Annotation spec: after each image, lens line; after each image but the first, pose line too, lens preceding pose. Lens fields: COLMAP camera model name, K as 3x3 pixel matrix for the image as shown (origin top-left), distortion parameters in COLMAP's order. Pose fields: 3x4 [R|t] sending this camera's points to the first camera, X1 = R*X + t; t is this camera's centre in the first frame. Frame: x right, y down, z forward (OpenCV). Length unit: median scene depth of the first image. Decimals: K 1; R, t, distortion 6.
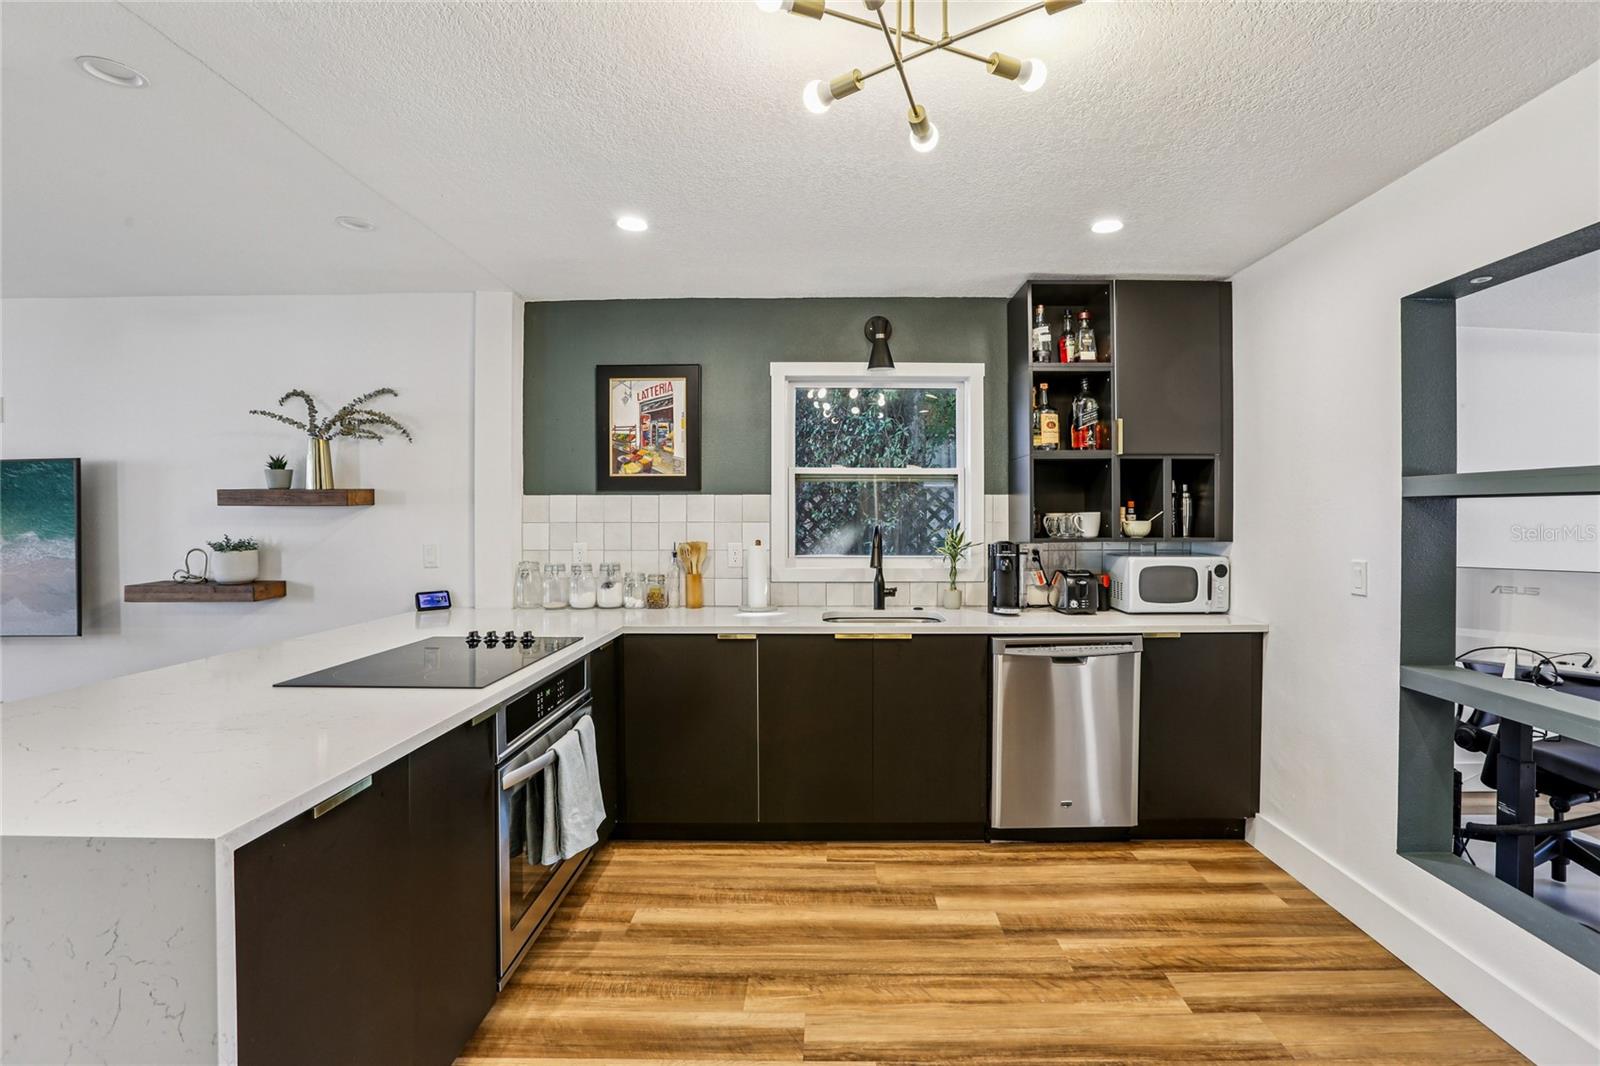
lens RADIAL K [[730.2, 0, 823.4], [0, 730.2, 528.8], [0, 0, 1]] dist [-0.047906, 0.014619]
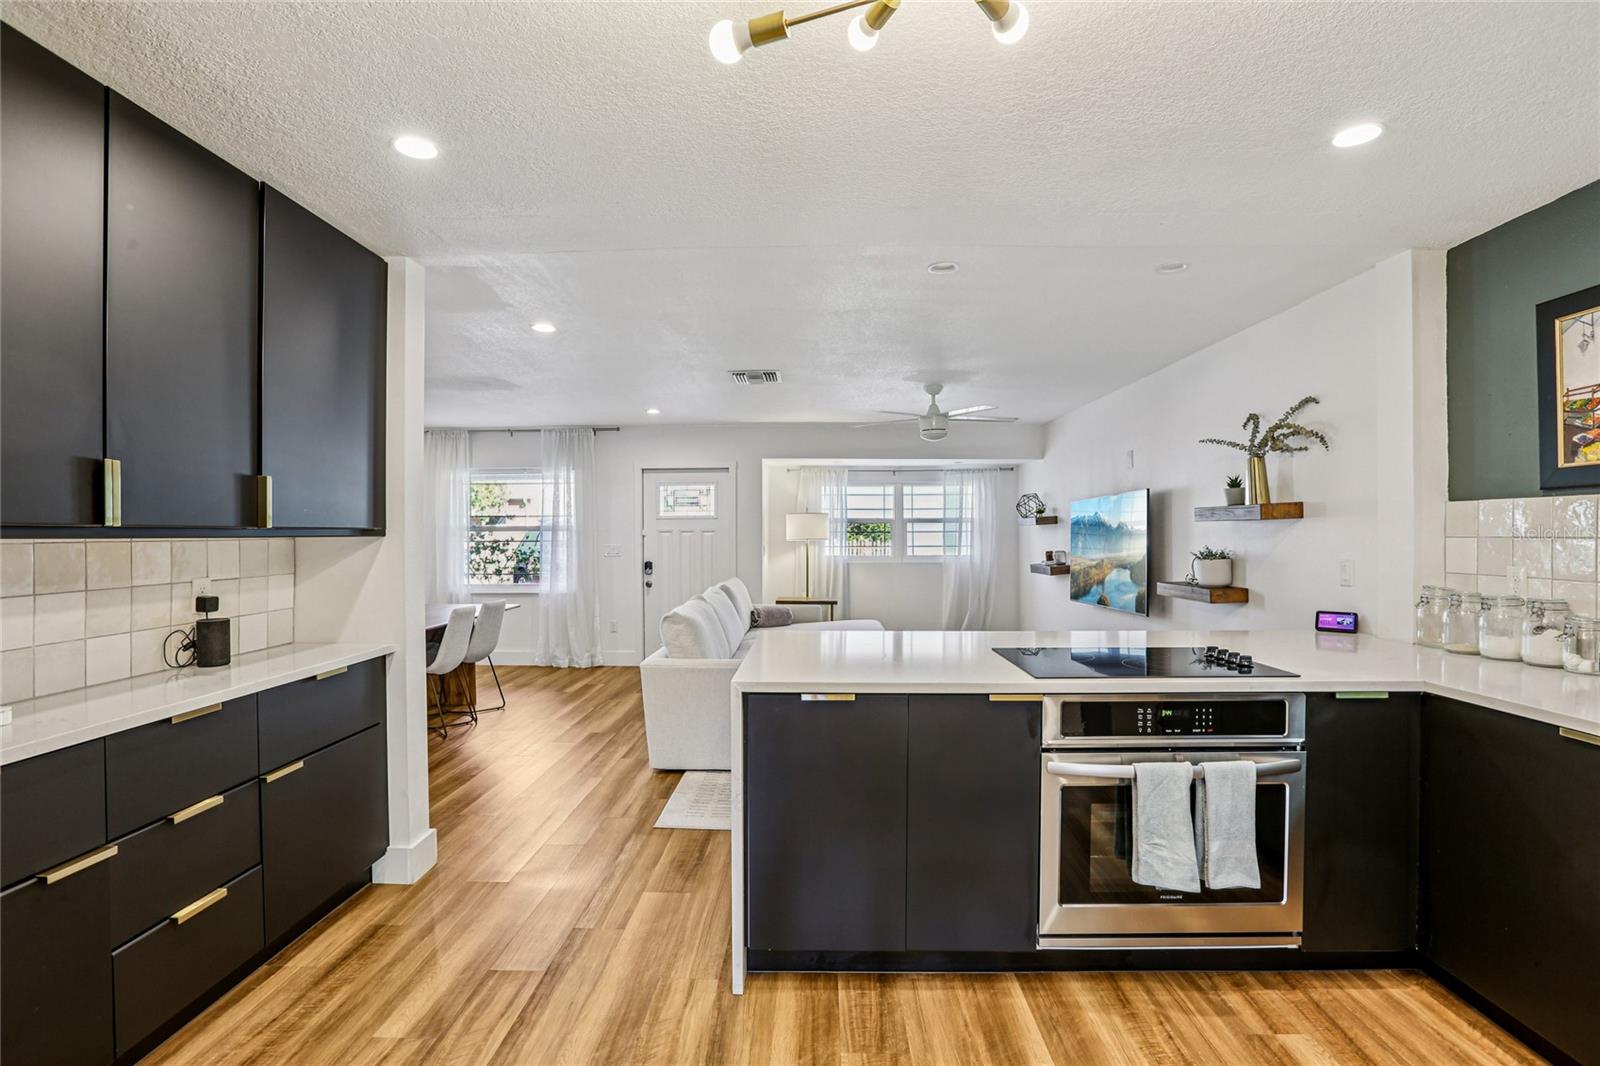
lens RADIAL K [[730.2, 0, 798.8], [0, 730.2, 537.2], [0, 0, 1]] dist [-0.047906, 0.014619]
pose [[-0.028171, 0.005160, -0.999590, 0.382590], [-0.007233, 0.999959, 0.005365, -0.007449], [0.999577, 0.007381, -0.028132, 0.345299]]
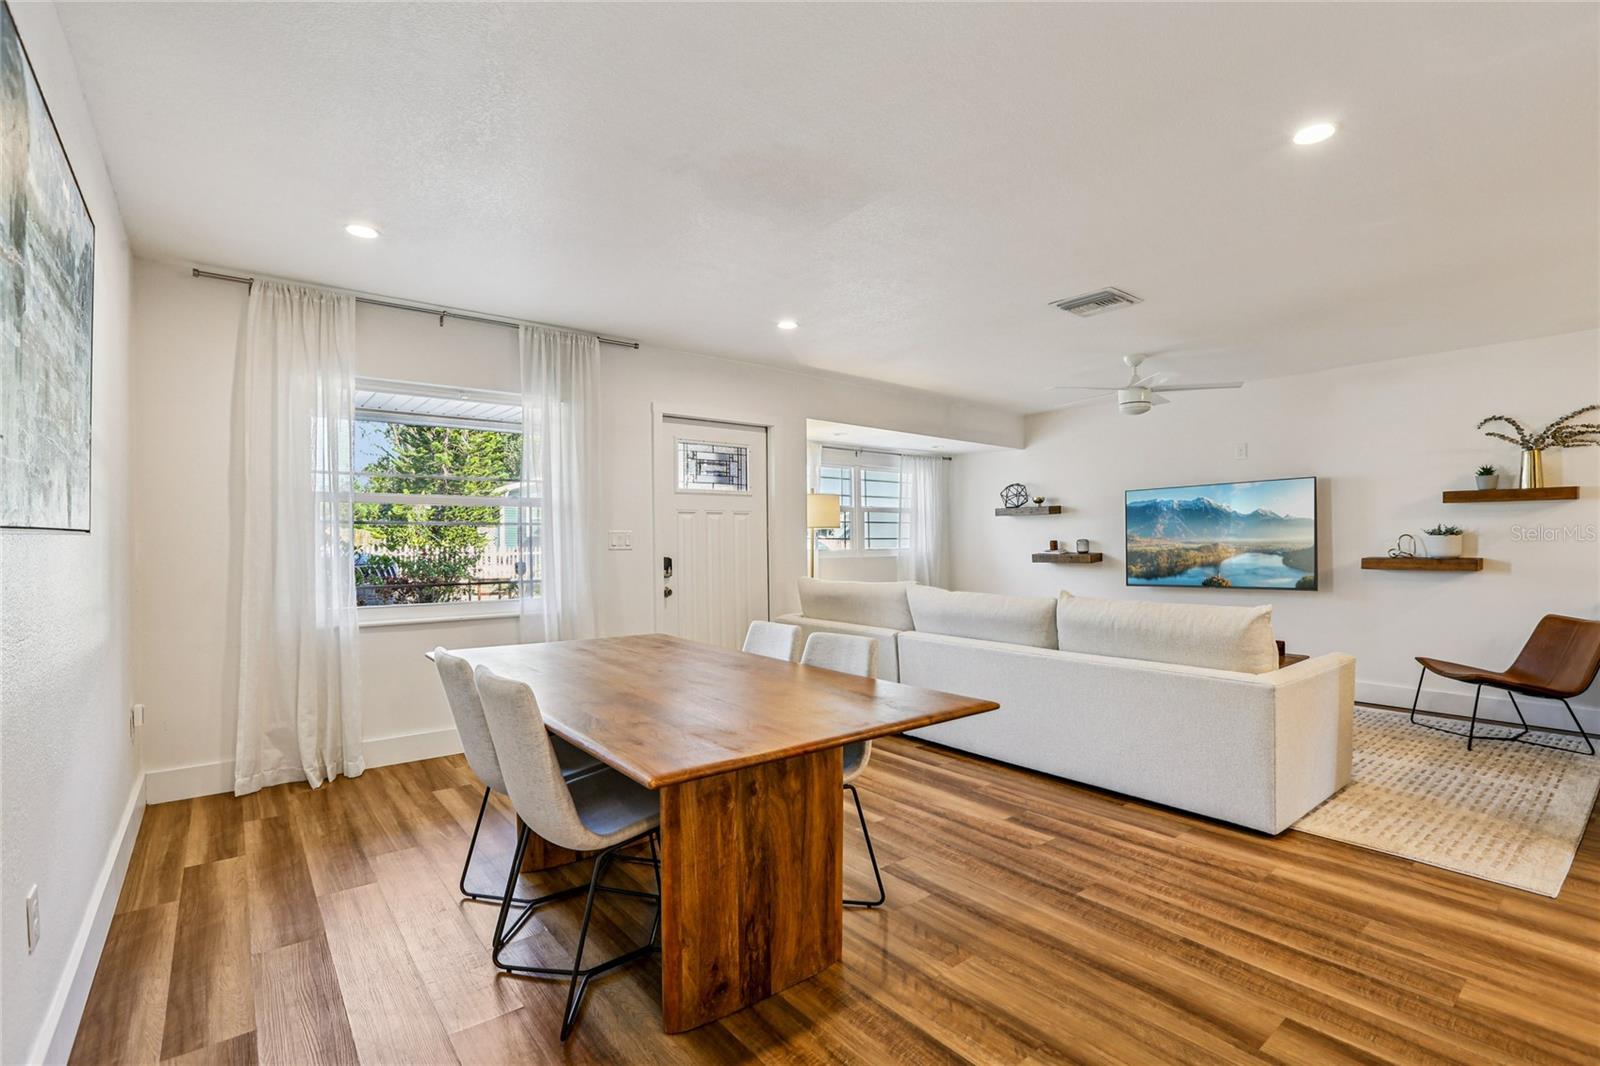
lens RADIAL K [[730.2, 0, 803.2], [0, 730.2, 547.2], [0, 0, 1]] dist [-0.047906, 0.014619]
pose [[0.628539, 0.003788, -0.777769, -0.534056], [-0.004909, 0.999988, 0.000903, 0.059488], [0.777762, 0.003250, 0.628550, -0.881414]]
